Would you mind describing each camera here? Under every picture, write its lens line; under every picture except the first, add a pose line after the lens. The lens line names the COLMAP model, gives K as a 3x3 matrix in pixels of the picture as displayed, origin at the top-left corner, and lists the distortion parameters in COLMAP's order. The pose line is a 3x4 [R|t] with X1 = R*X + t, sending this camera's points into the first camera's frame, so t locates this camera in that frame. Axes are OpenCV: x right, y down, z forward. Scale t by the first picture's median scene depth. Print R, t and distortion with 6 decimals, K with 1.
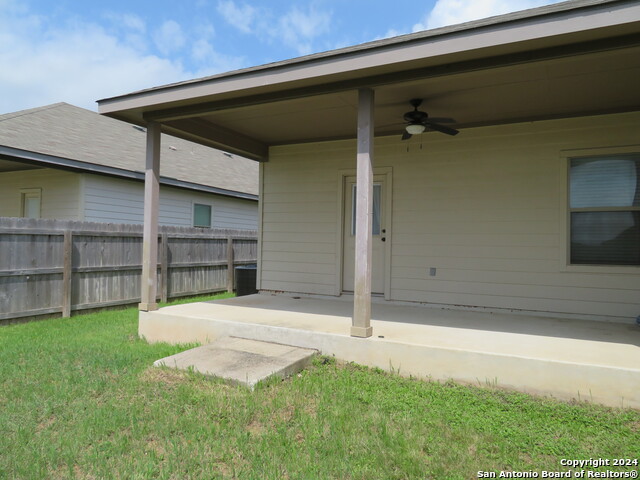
lens RADIAL K [[458.6, 0, 320.0], [0, 458.6, 240.0], [0, 0, 1]] dist [0.003217, -0.000014]
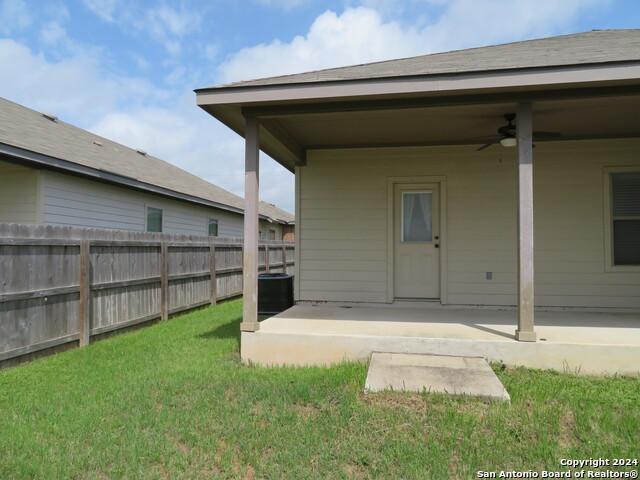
lens RADIAL K [[454.5, 0, 320.0], [0, 454.5, 240.0], [0, 0, 1]] dist [-0.002053, 0.002940]
pose [[0.953915, -0.009656, 0.299922, -0.376889], [0.012498, 0.999893, -0.007559, -0.008929], [-0.299817, 0.010960, 0.953934, 0.091072]]
